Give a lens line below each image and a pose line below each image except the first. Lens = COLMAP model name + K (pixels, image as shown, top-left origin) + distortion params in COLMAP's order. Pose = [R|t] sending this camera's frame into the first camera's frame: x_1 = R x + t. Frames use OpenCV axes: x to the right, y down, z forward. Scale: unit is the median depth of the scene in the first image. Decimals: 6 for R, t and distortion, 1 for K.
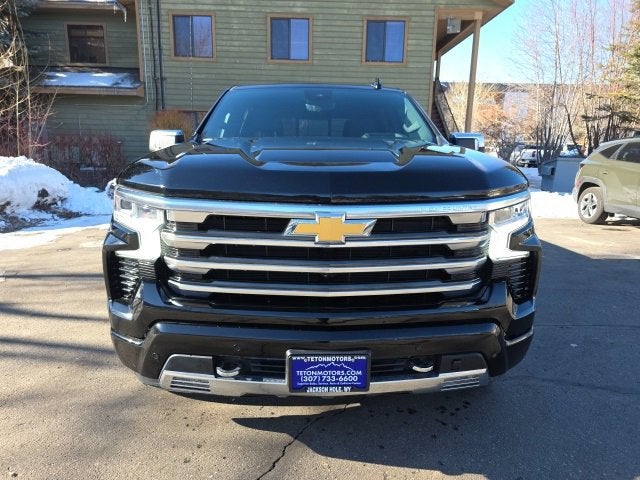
lens RADIAL K [[435.3, 0, 321.2], [0, 435.3, 239.7], [0, 0, 1]] dist [0.046364, -0.040965]
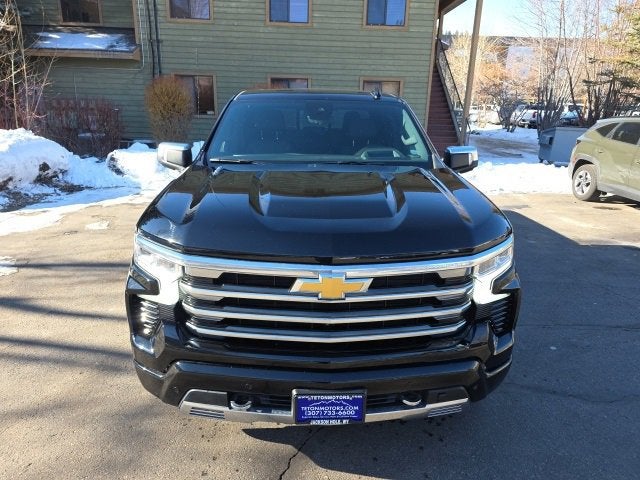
lens RADIAL K [[433.0, 0, 324.2], [0, 433.0, 233.6], [0, 0, 1]] dist [0.040371, -0.031449]
pose [[0.999932, 0.005150, 0.010429, -0.005125], [-0.005946, 0.996947, 0.077856, -0.112377], [-0.009996, -0.077913, 0.996910, -0.046480]]
